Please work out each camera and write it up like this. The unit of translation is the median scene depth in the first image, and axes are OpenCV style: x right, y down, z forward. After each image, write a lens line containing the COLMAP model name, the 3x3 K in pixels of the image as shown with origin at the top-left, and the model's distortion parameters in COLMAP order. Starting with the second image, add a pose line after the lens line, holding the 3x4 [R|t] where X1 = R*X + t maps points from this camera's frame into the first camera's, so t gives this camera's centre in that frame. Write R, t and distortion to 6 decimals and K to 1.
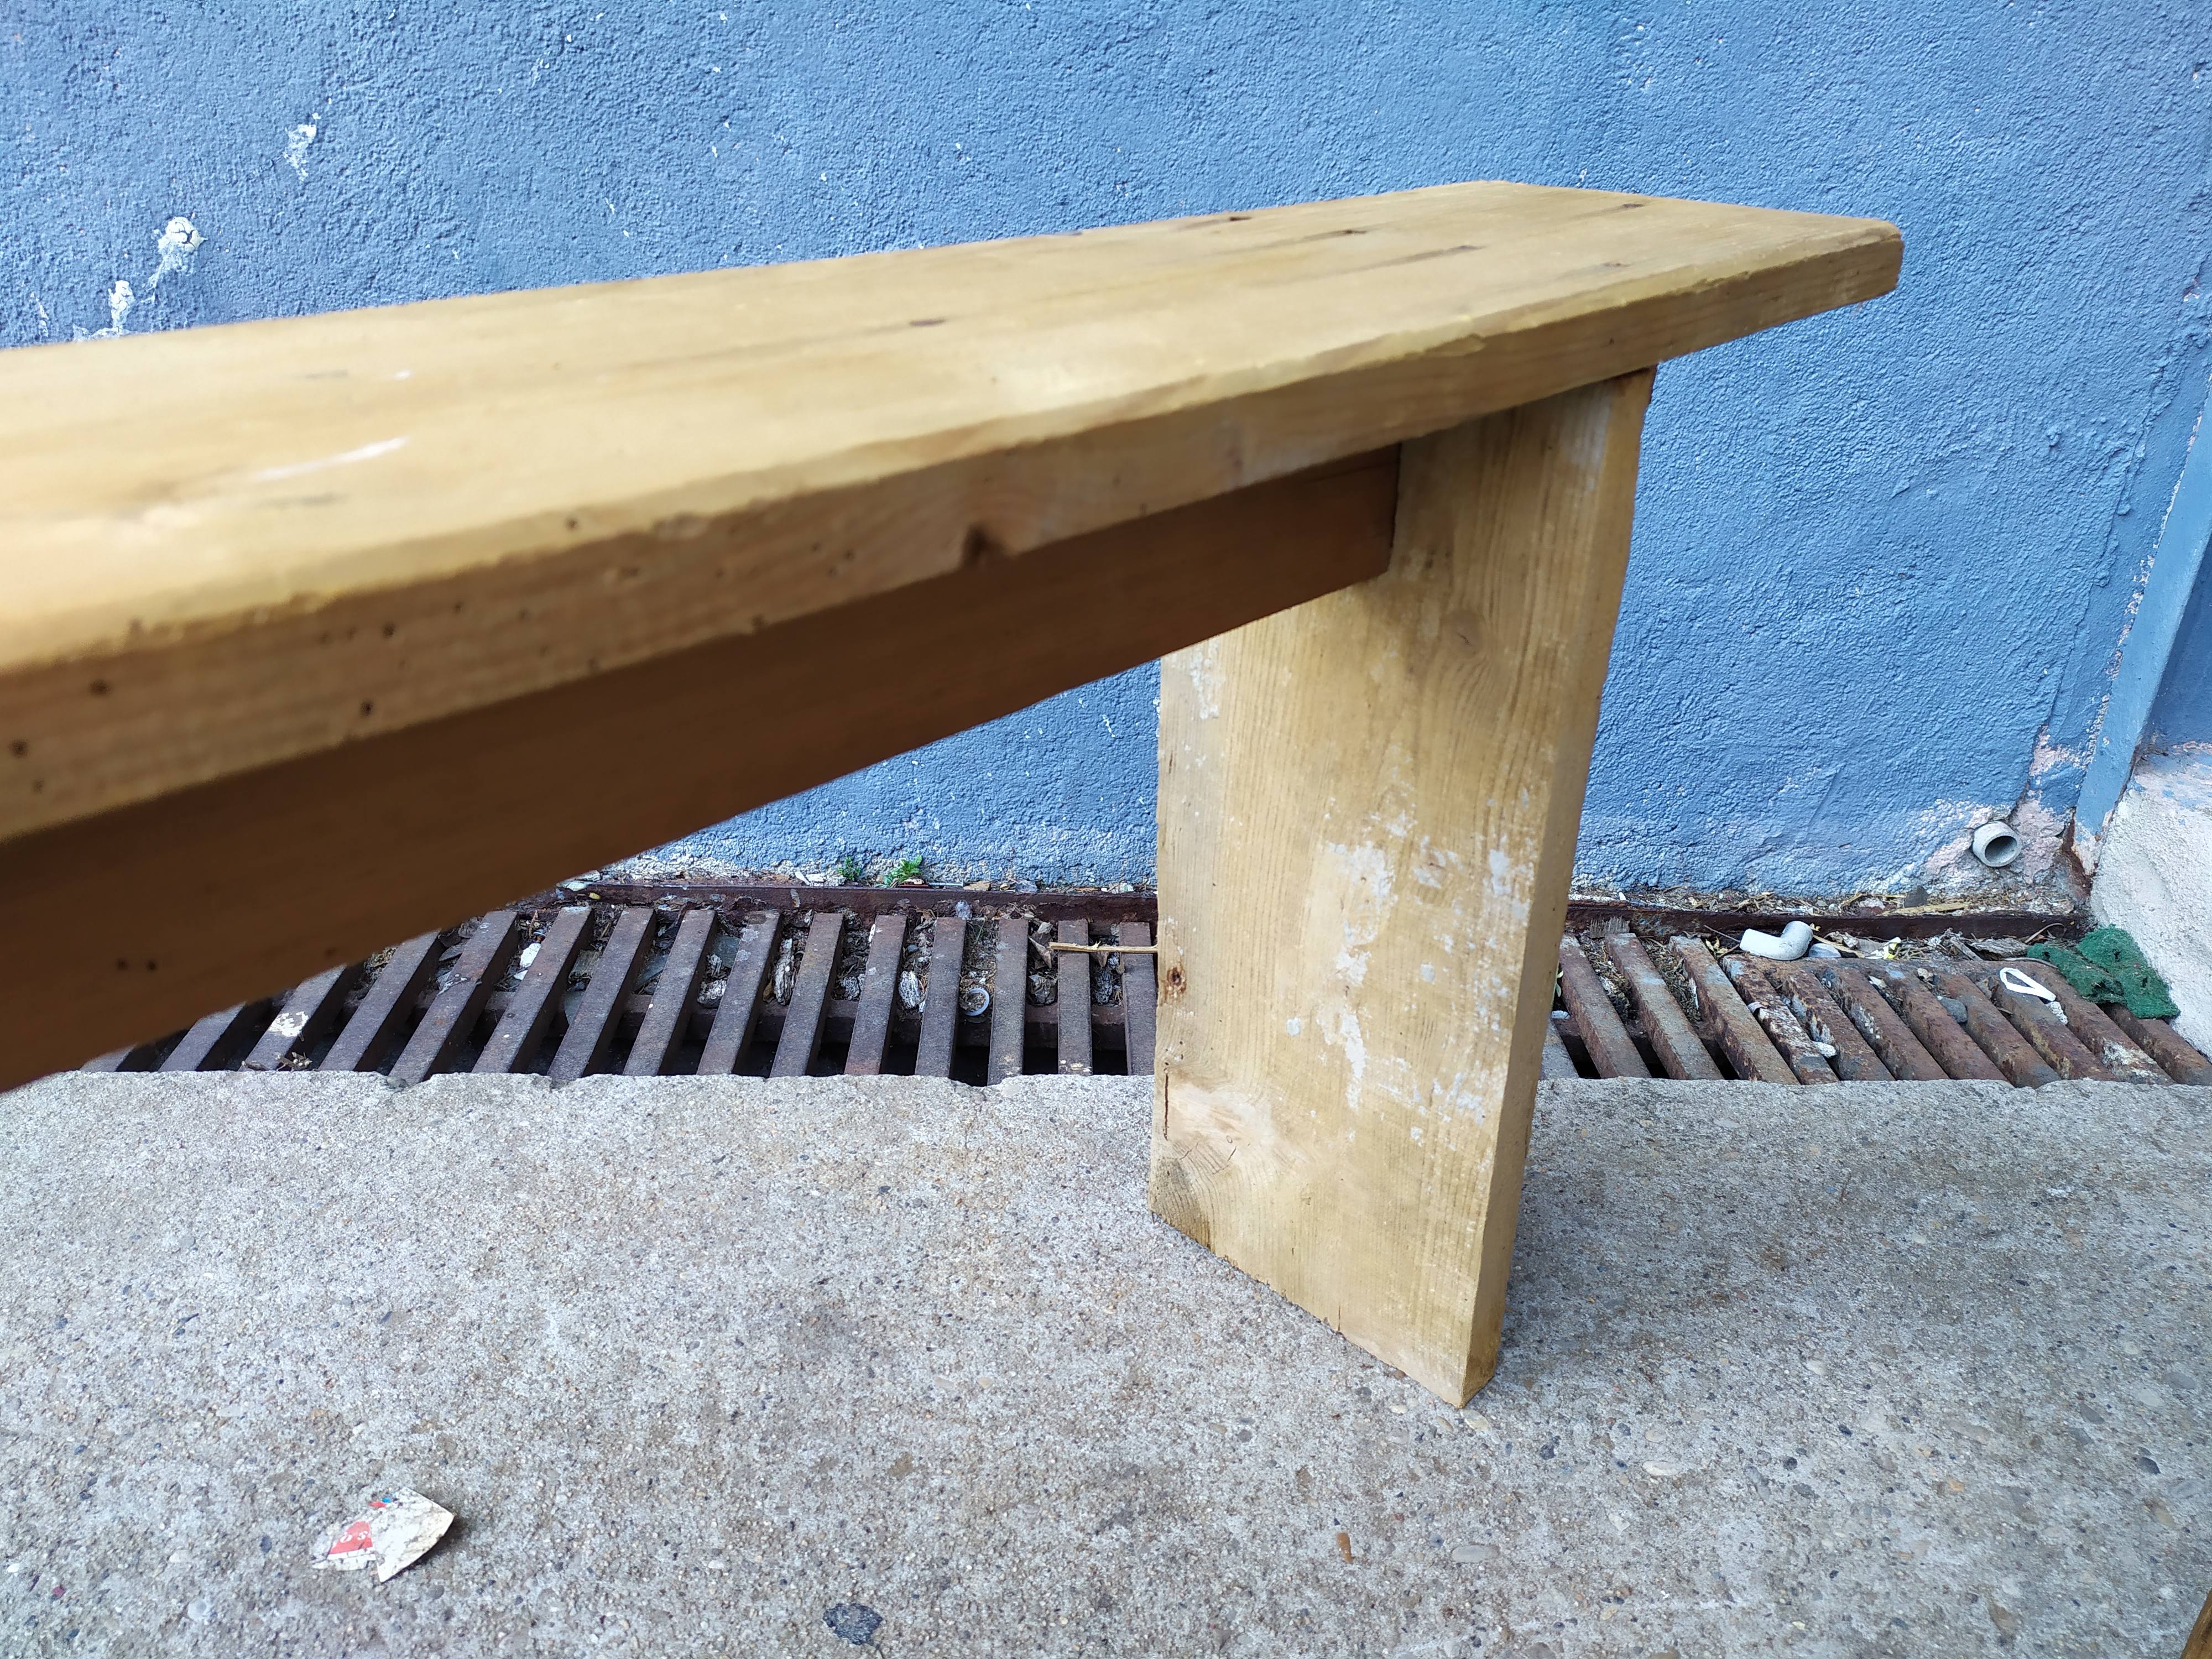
lens RADIAL K [[1650.8, 0, 1110.9], [0, 1650.8, 841.3], [0, 0, 1]] dist [0.062618, -0.082949]
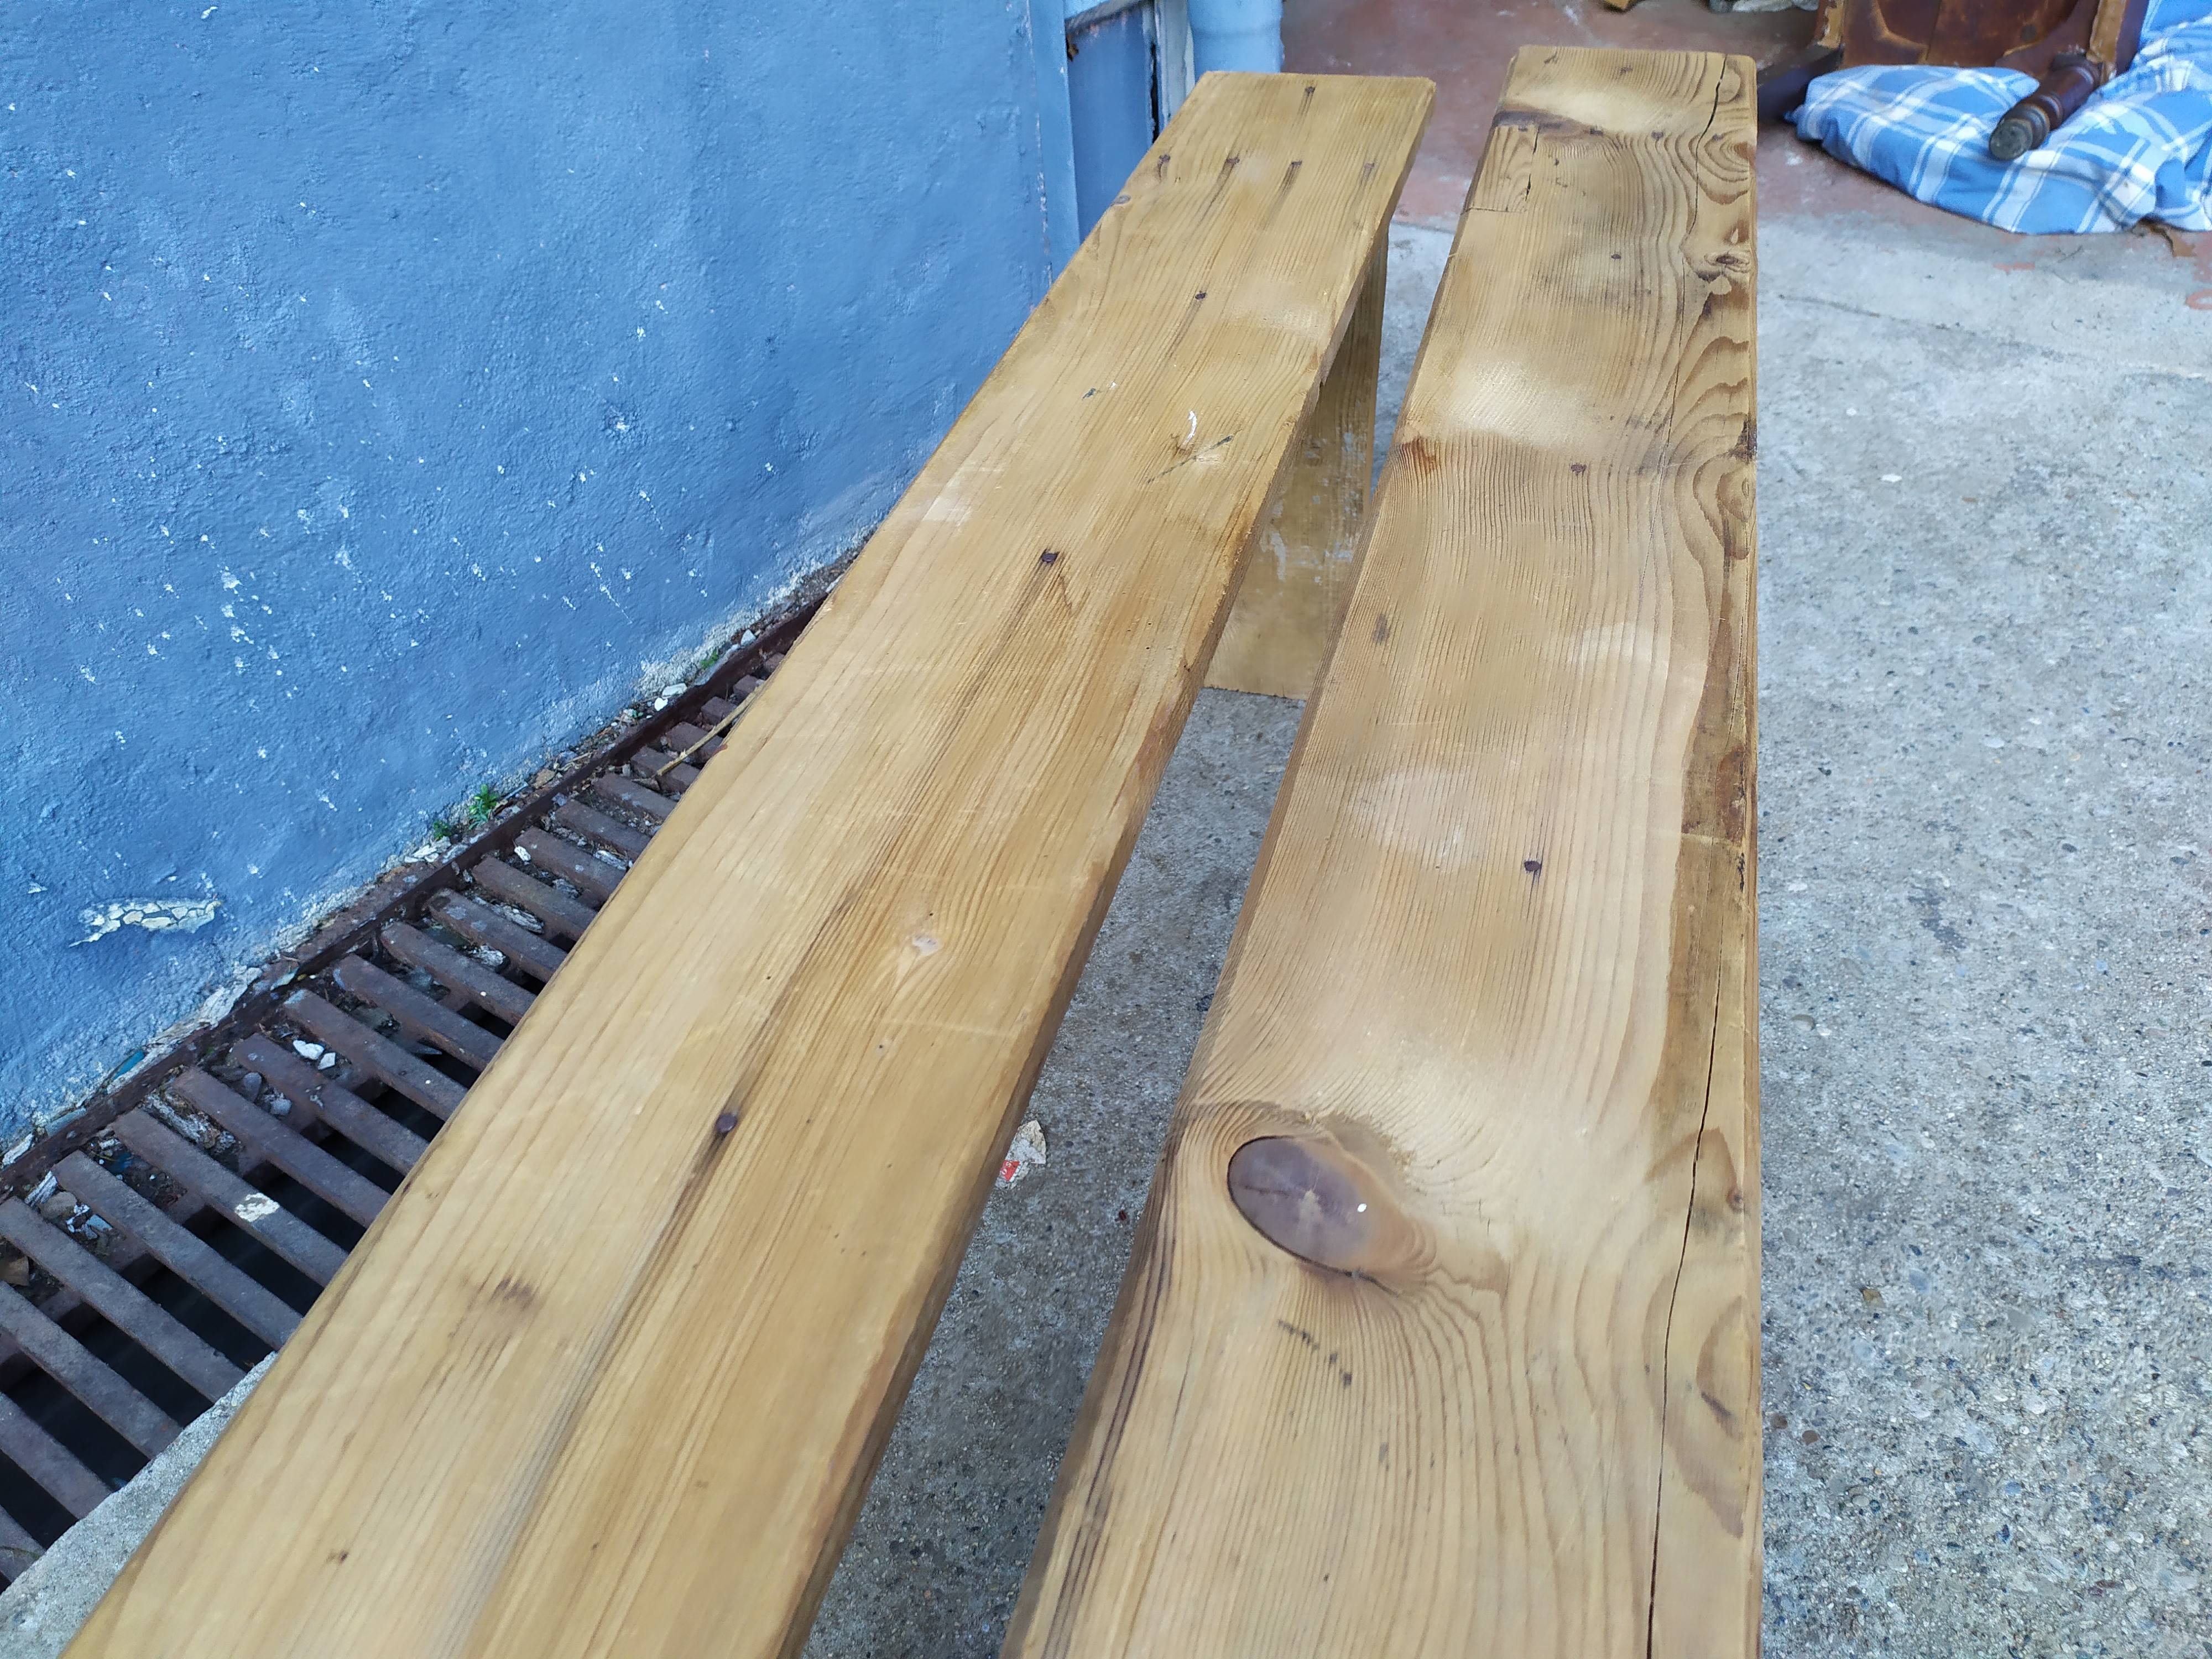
lens RADIAL K [[1654.2, 0, 1129.0], [0, 1654.2, 829.2], [0, 0, 1]] dist [0.069750, -0.089017]
pose [[0.572697, -0.581700, 0.577618, -0.615856], [0.433372, 0.812937, 0.389002, -0.251532], [-0.695849, 0.027543, 0.717660, -0.170906]]
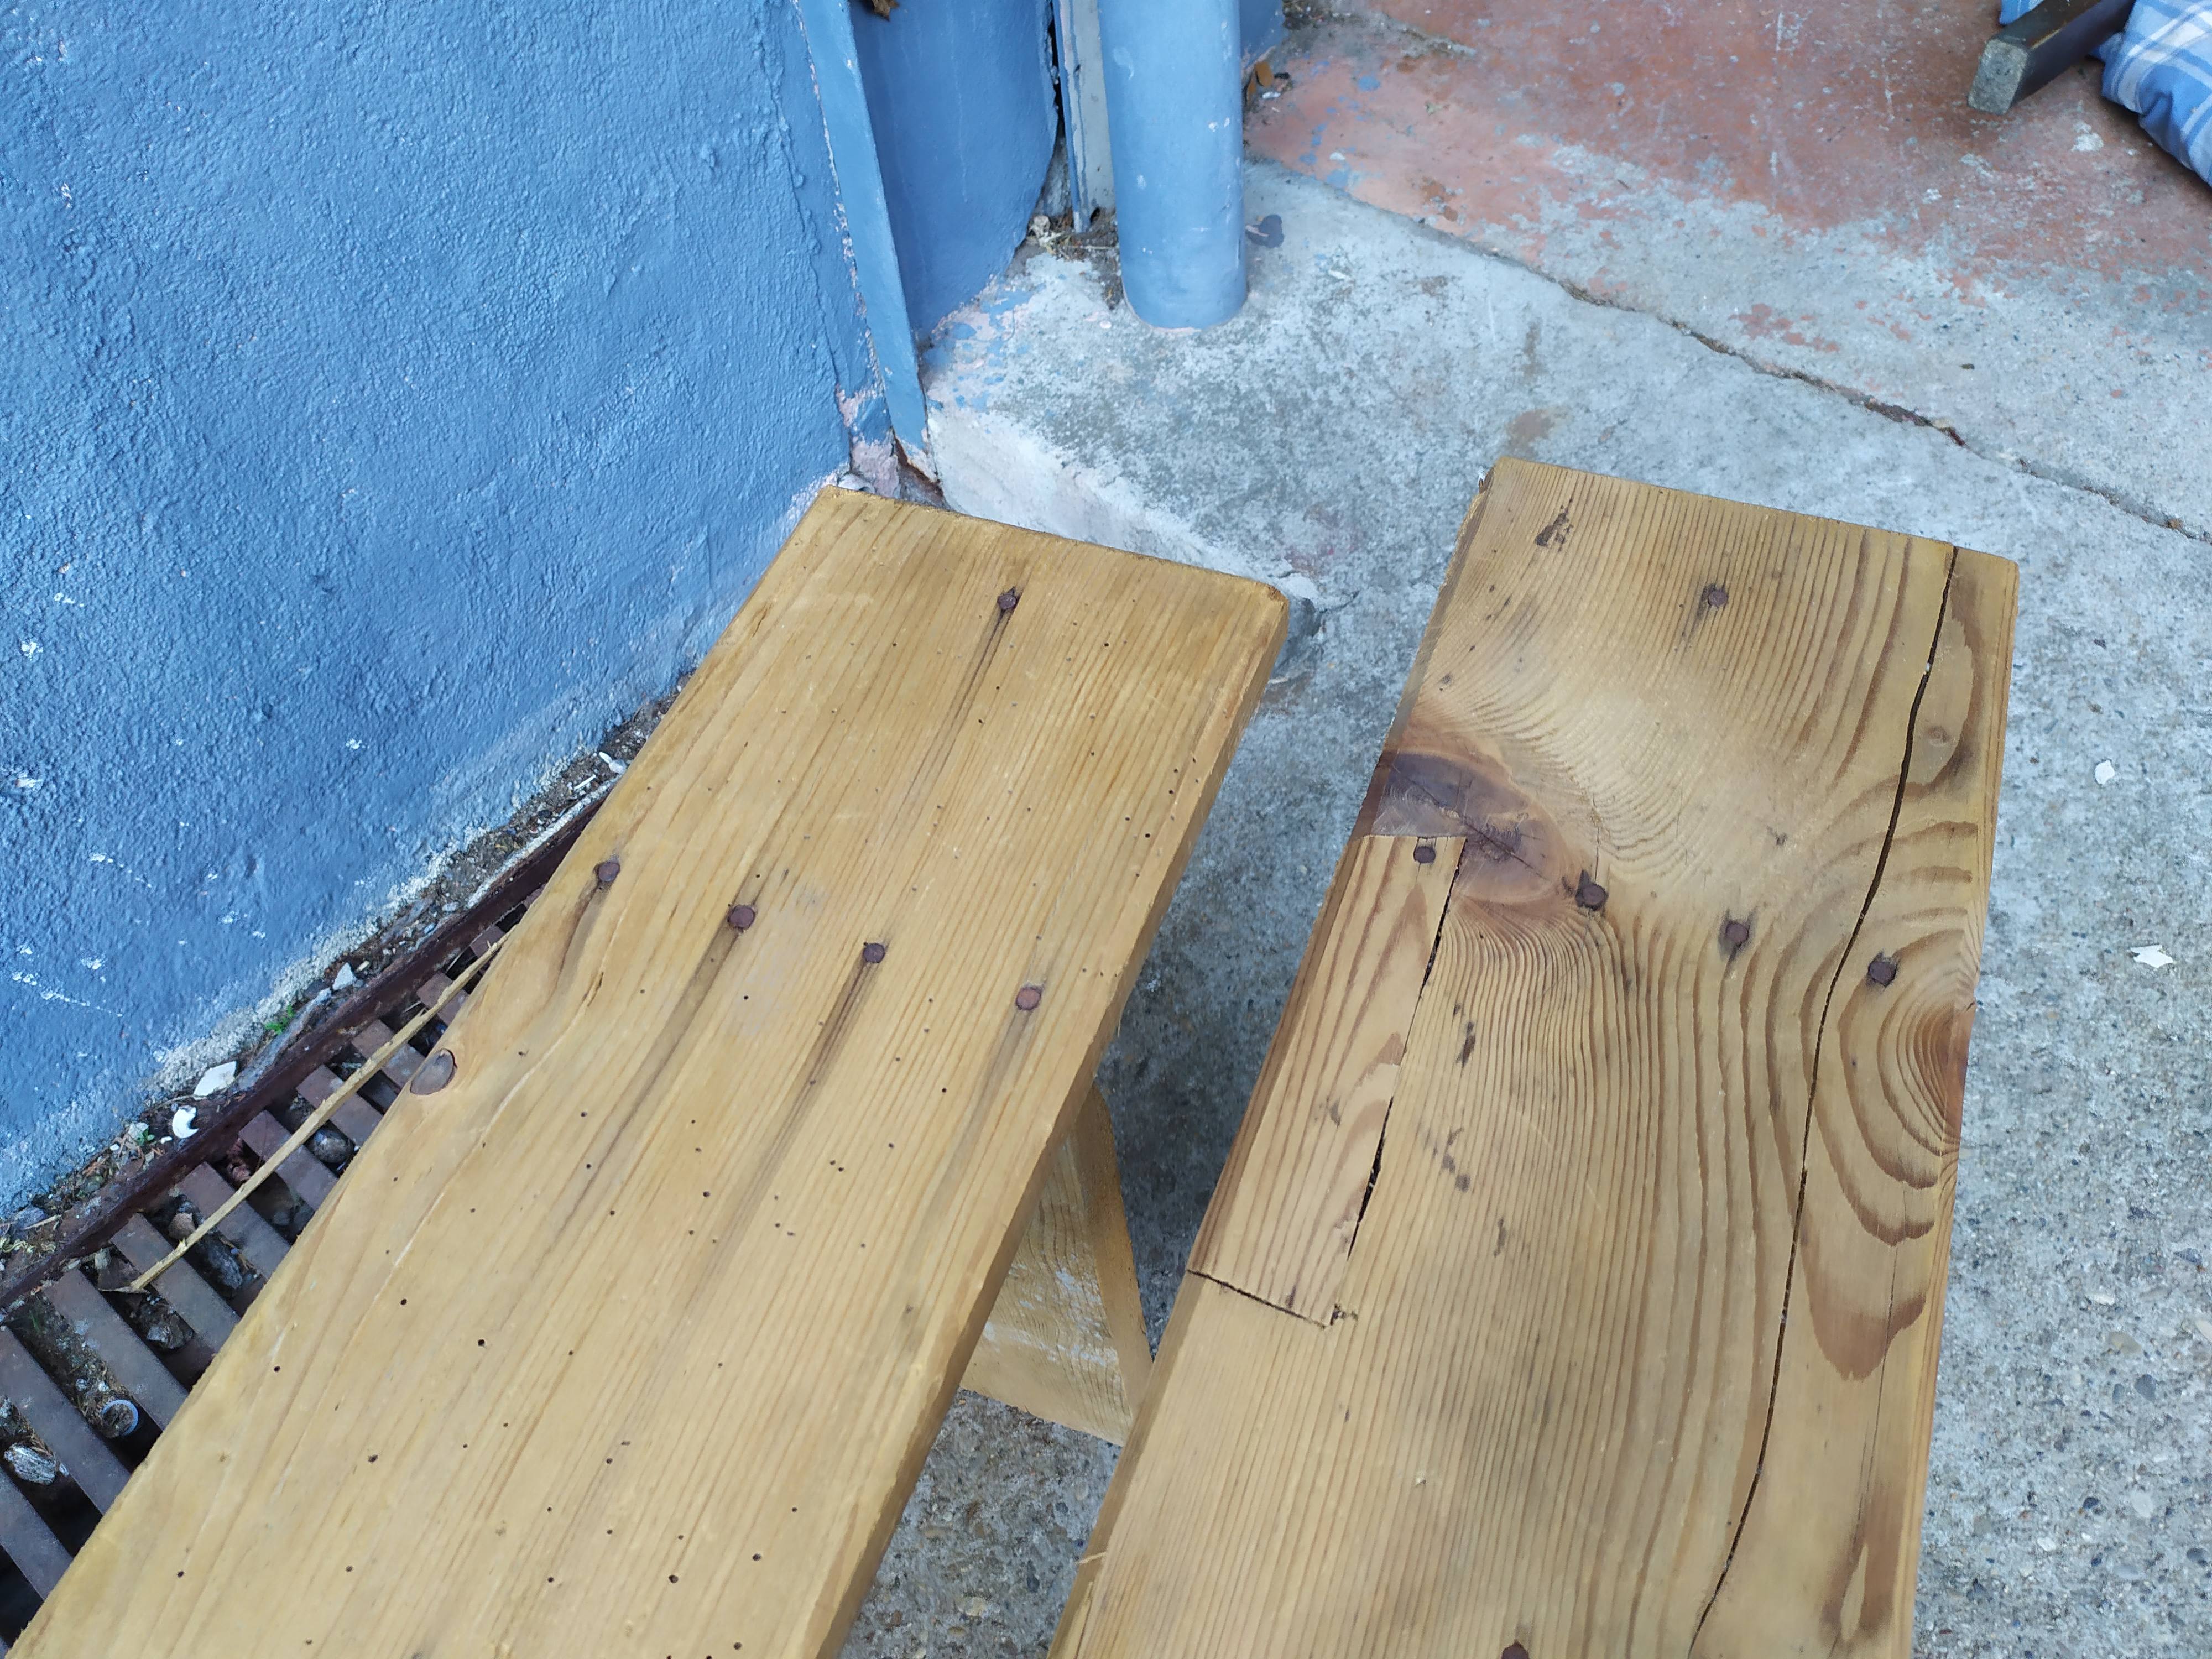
lens RADIAL K [[1680.0, 0, 1110.2], [0, 1680.0, 836.7], [0, 0, 1]] dist [0.040748, -0.030394]
pose [[0.650482, -0.648459, 0.395442, 0.094968], [0.417409, 0.740184, 0.527160, -0.365970], [-0.634542, -0.177847, 0.752148, 0.087284]]
